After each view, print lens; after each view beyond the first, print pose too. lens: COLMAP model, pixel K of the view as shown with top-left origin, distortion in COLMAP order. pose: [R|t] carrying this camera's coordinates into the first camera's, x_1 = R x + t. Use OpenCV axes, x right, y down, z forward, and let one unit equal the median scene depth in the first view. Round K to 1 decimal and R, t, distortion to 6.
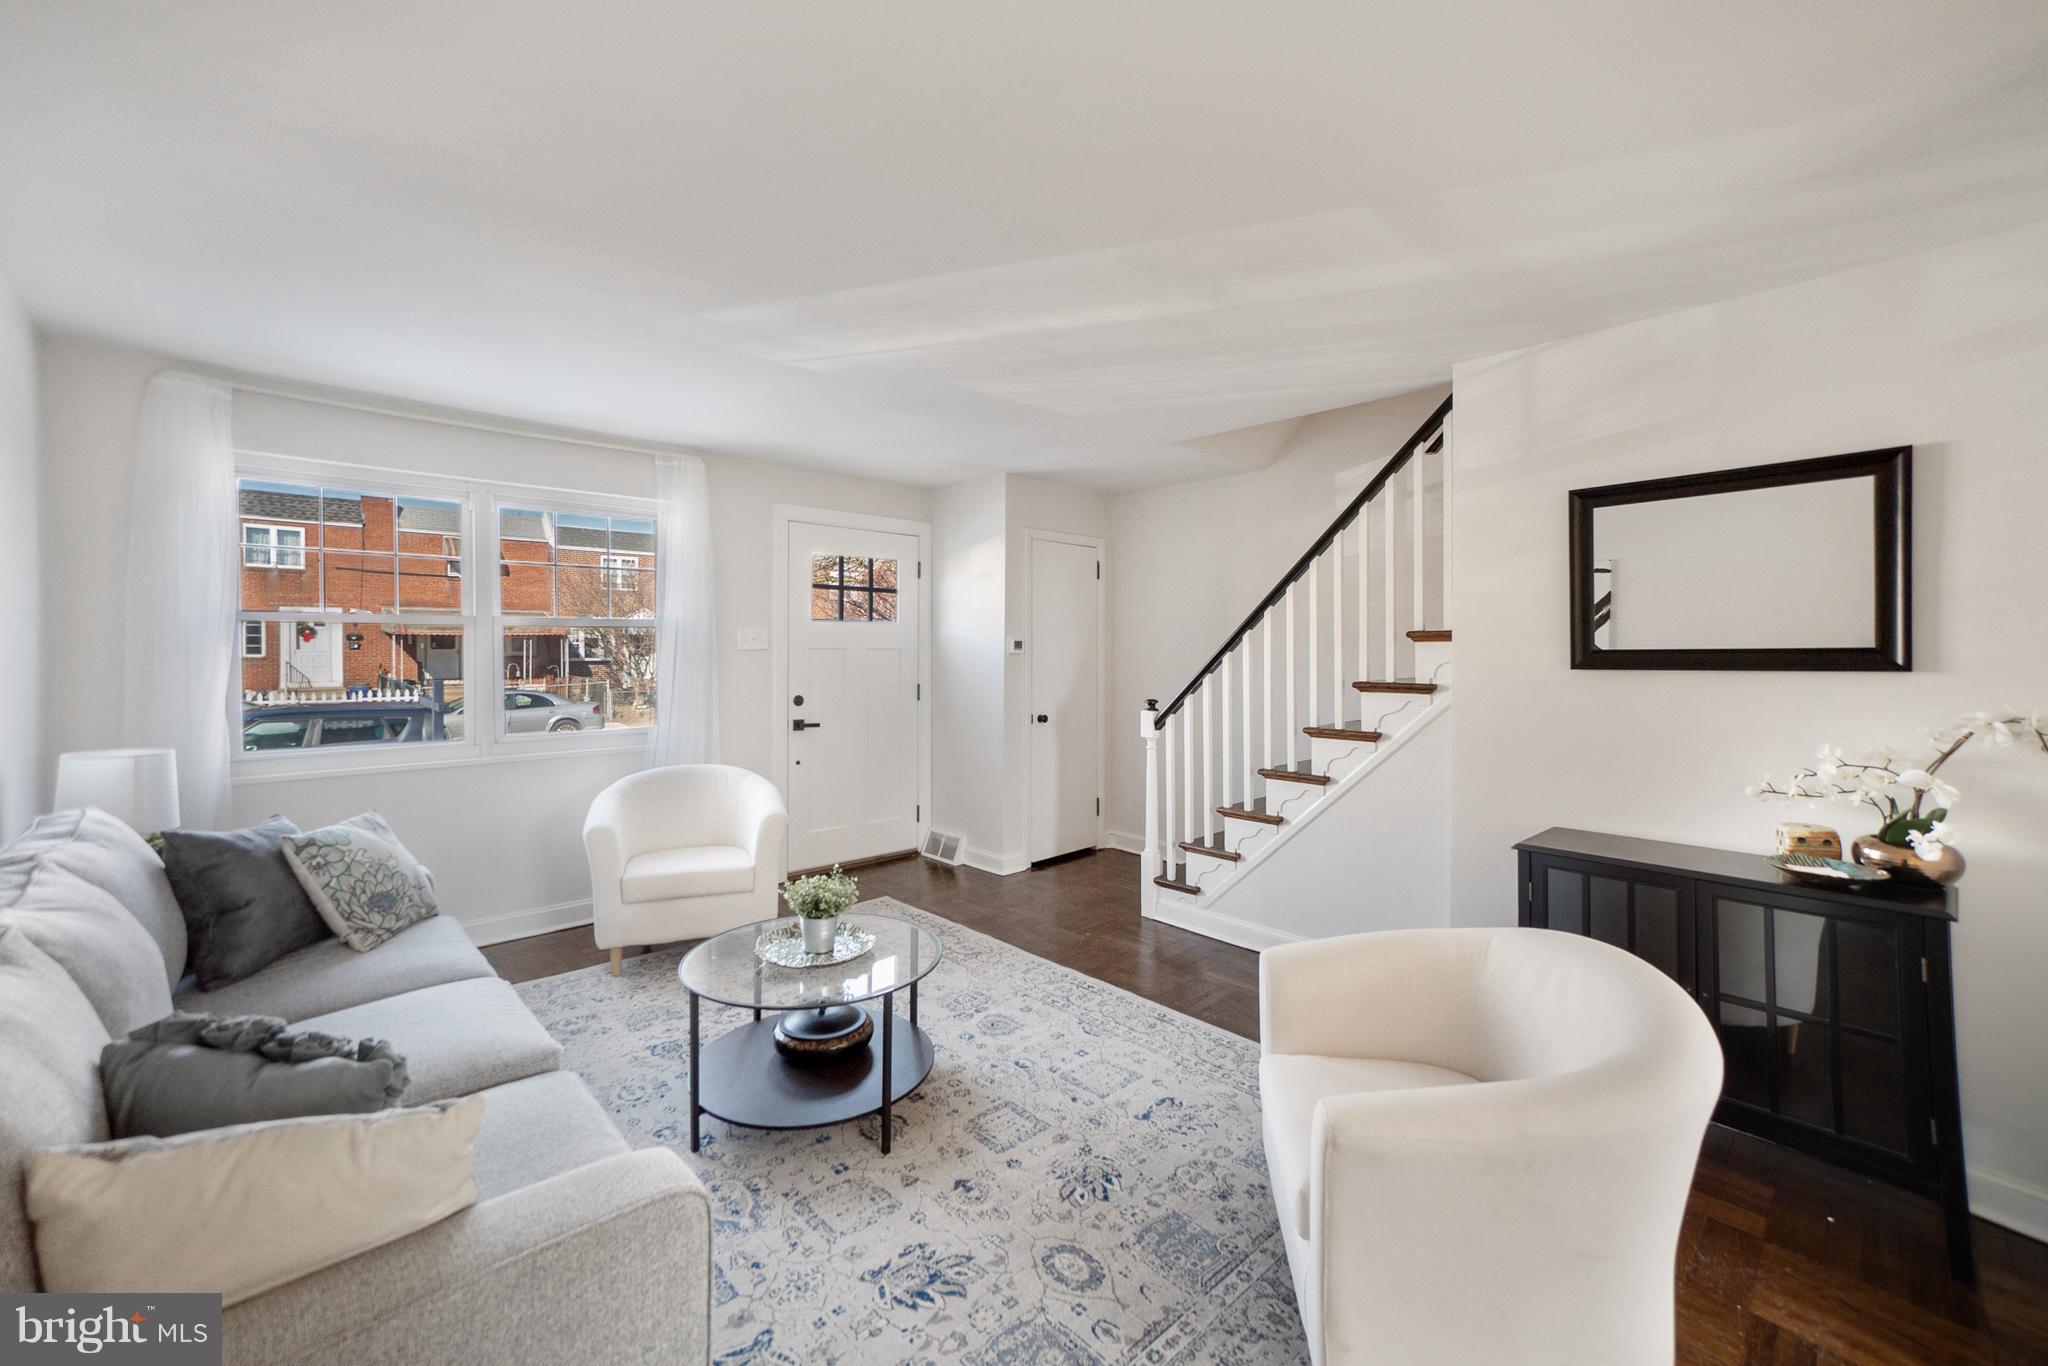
lens RADIAL K [[832.3, 0, 1022.9], [0, 832.3, 656.5], [0, 0, 1]] dist [0.002774, 0.001075]
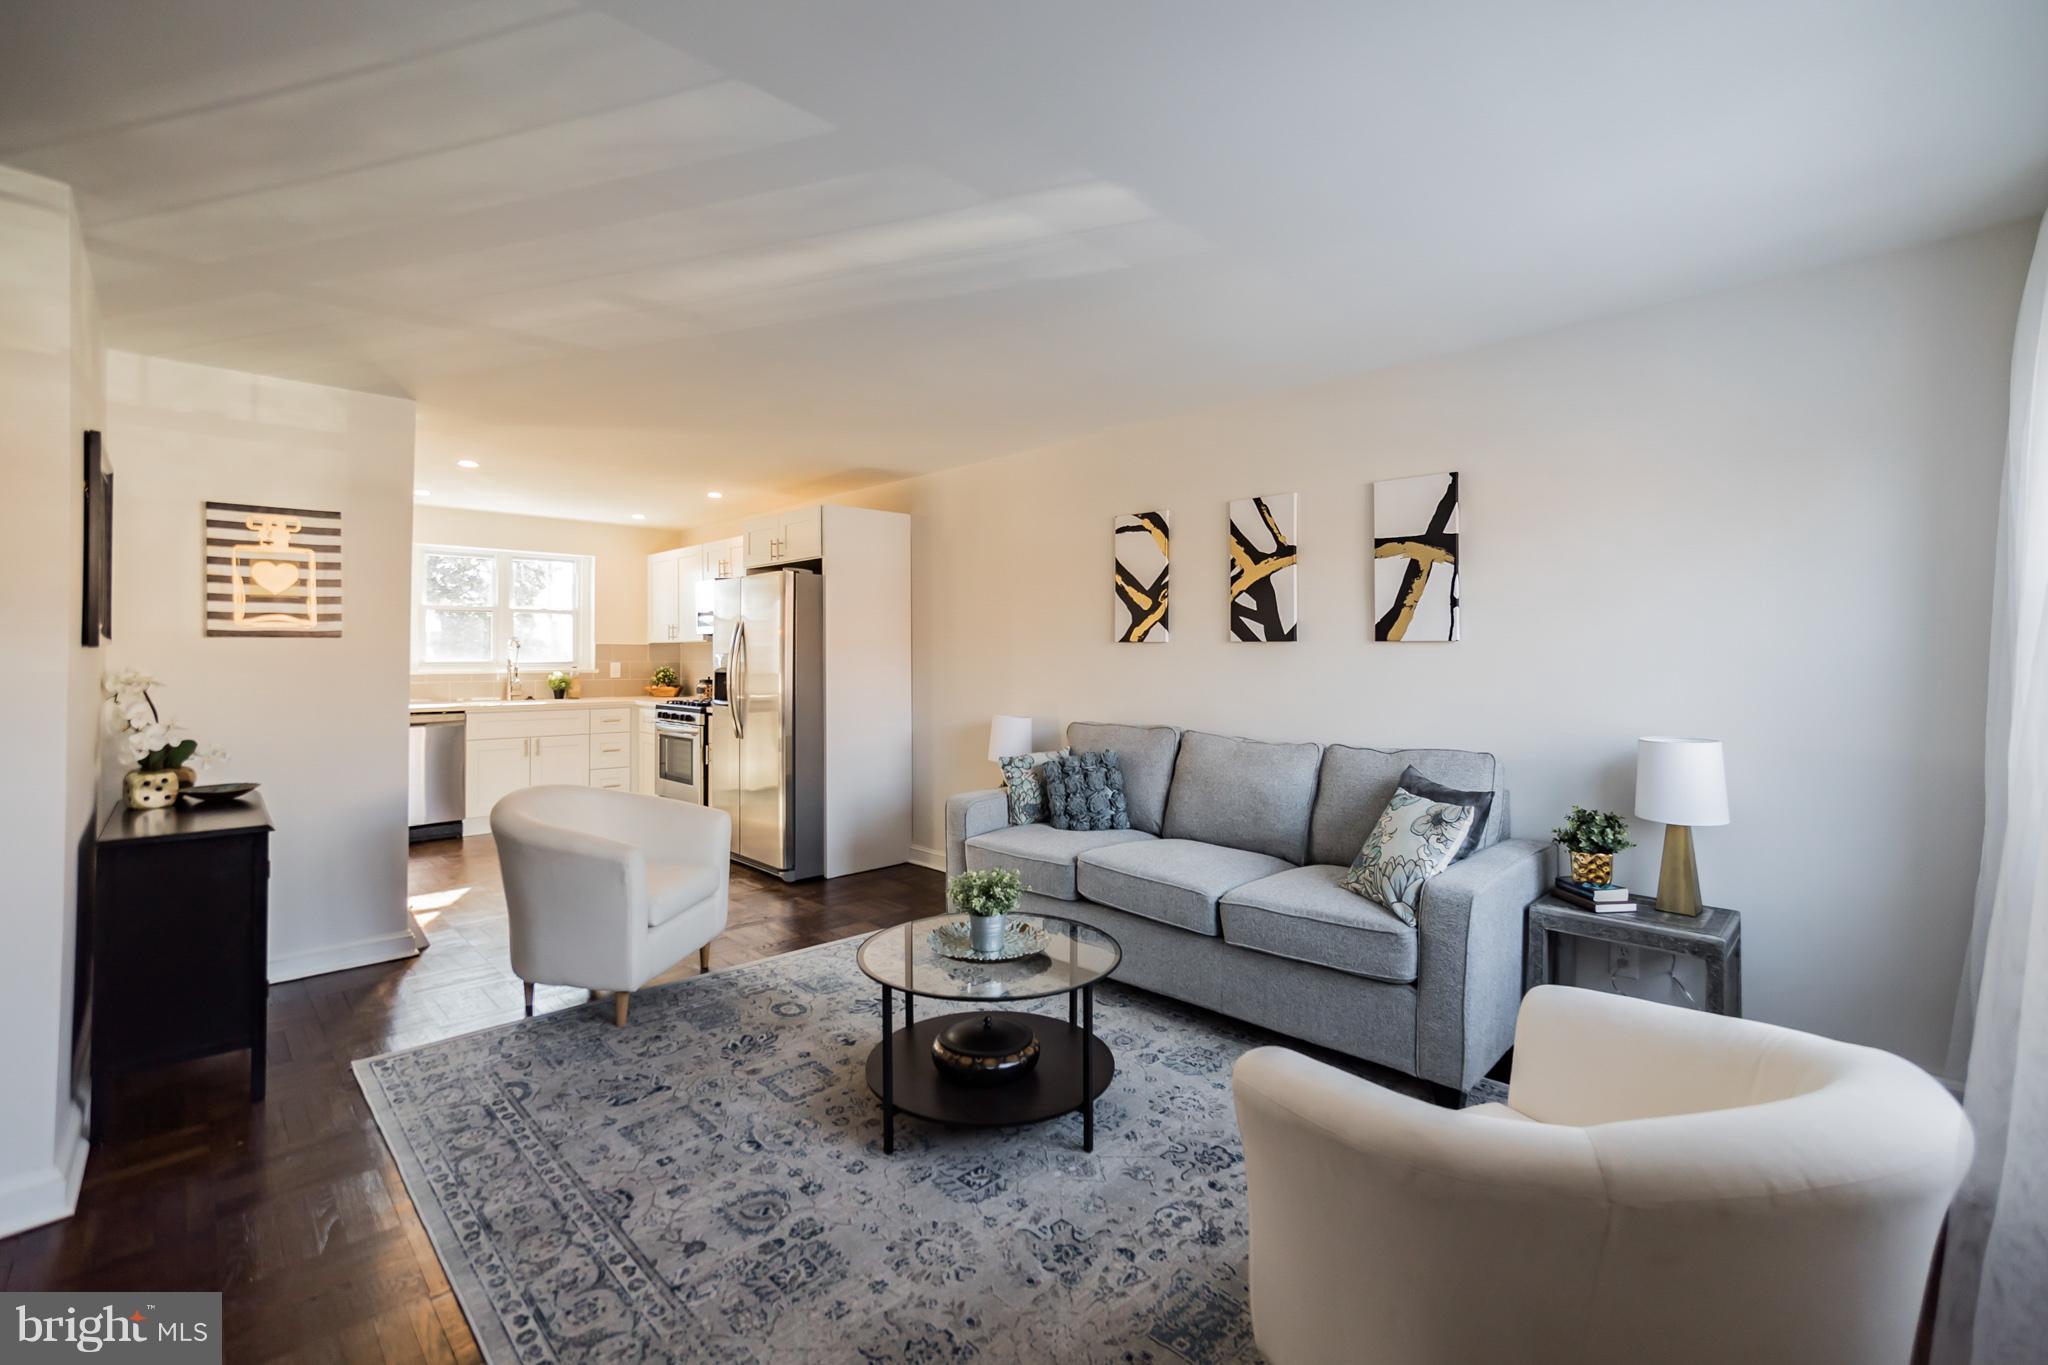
lens RADIAL K [[880.4, 0, 1012.0], [0, 880.4, 664.2], [0, 0, 1]] dist [-0.025028, 0.000614]
pose [[-0.999821, -0.006182, -0.017880, -0.204096], [-0.006563, 0.999751, 0.021330, 0.006111], [0.017744, 0.021444, -0.999613, 1.608100]]
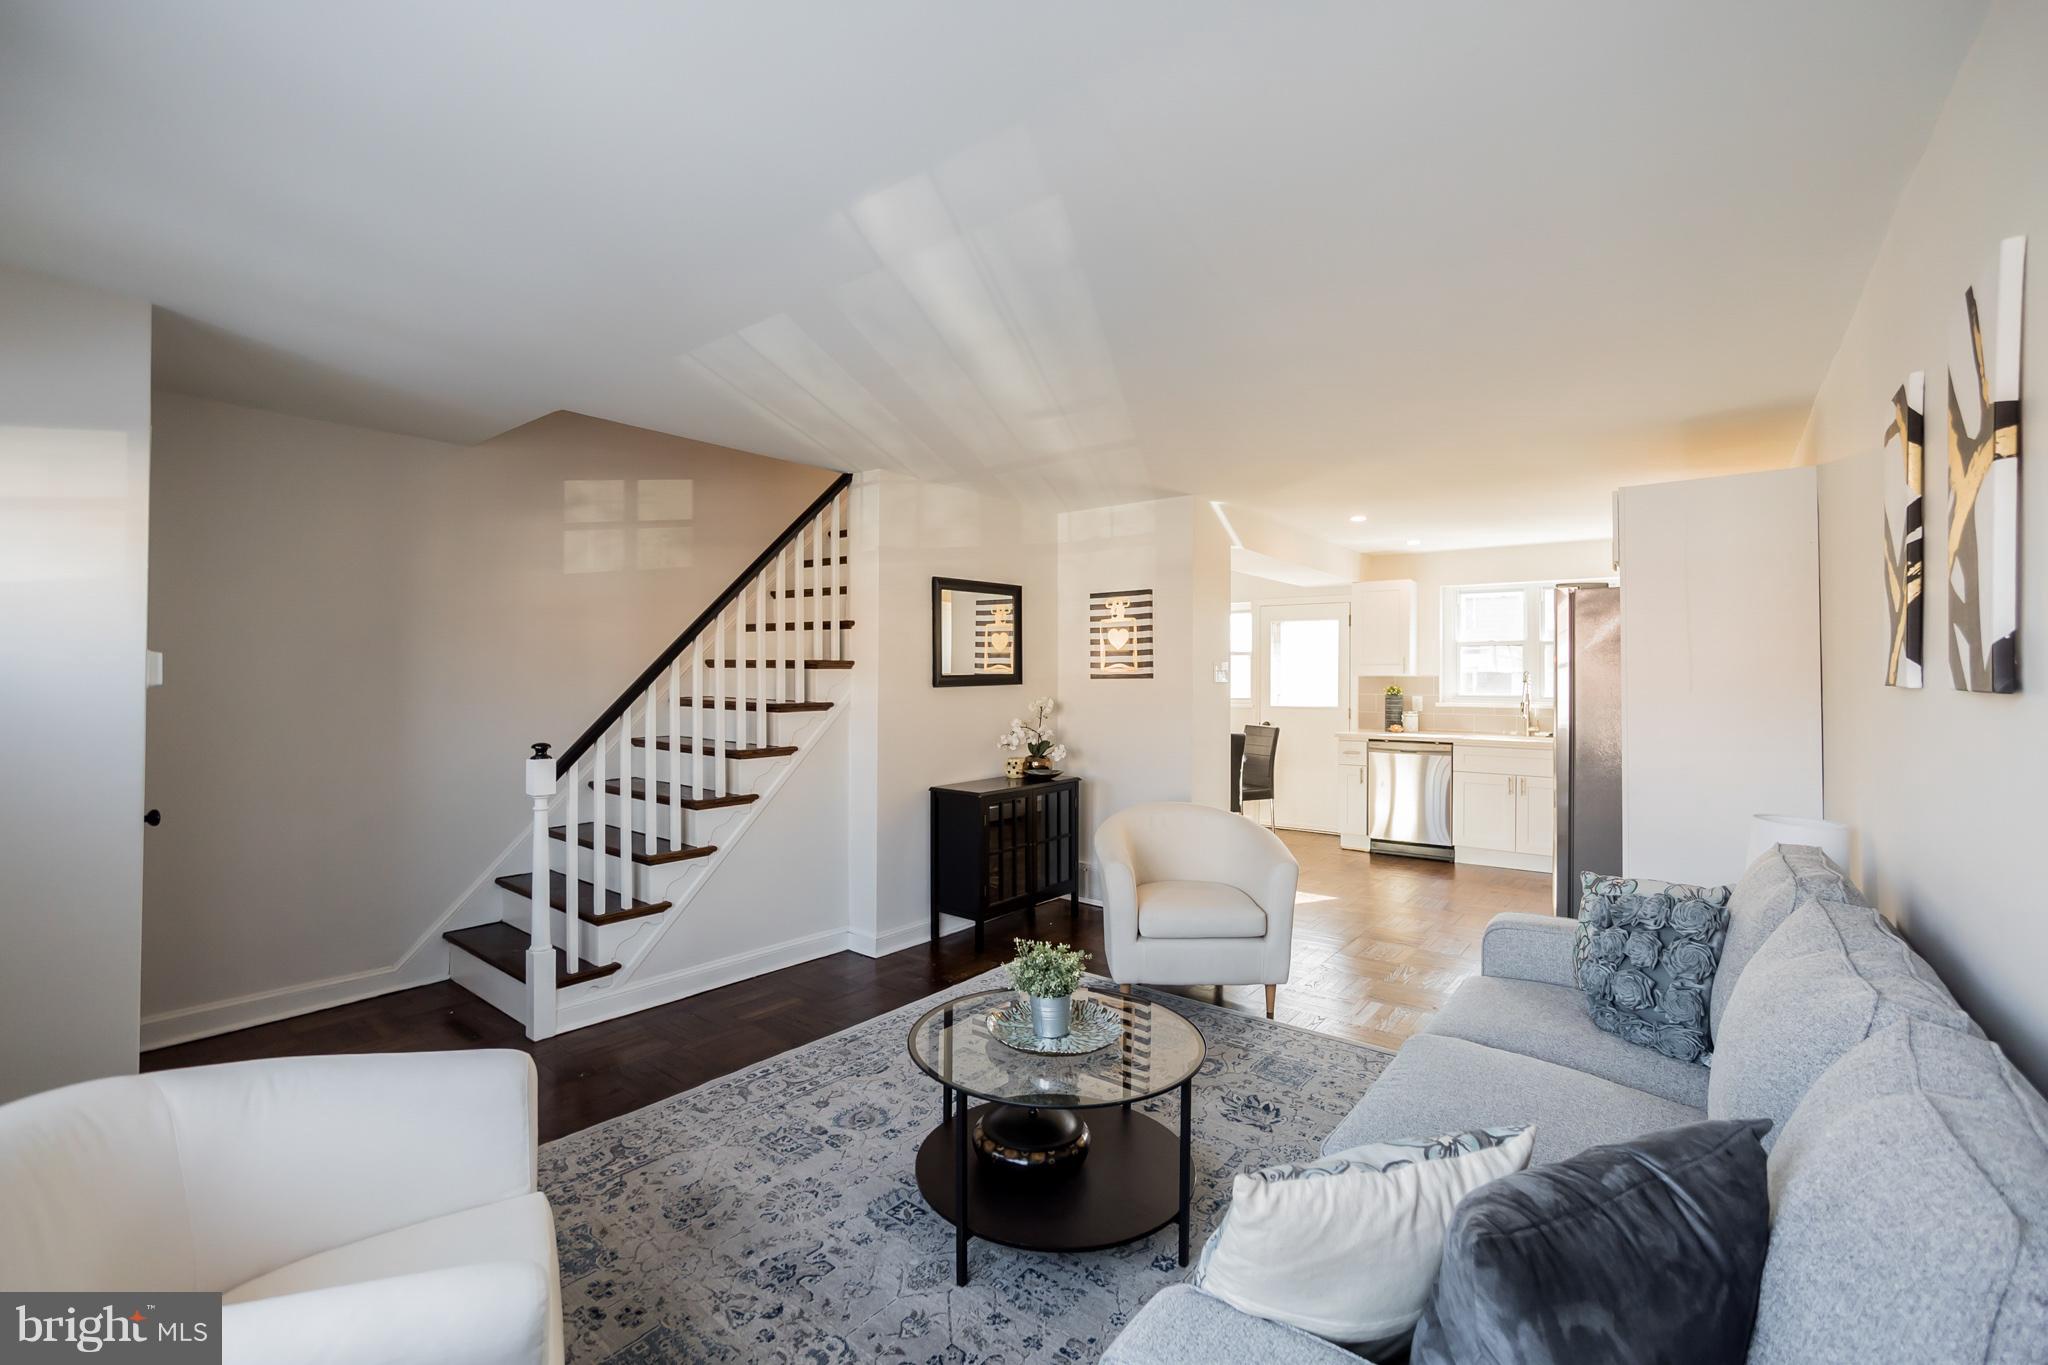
lens RADIAL K [[880.4, 0, 1020.9], [0, 880.4, 679.3], [0, 0, 1]] dist [-0.025028, 0.000614]
pose [[-0.145223, -0.006035, 0.989381, -0.903080], [0.006500, 0.999954, 0.007054, -0.009942], [-0.989378, 0.007456, -0.145177, 0.934101]]
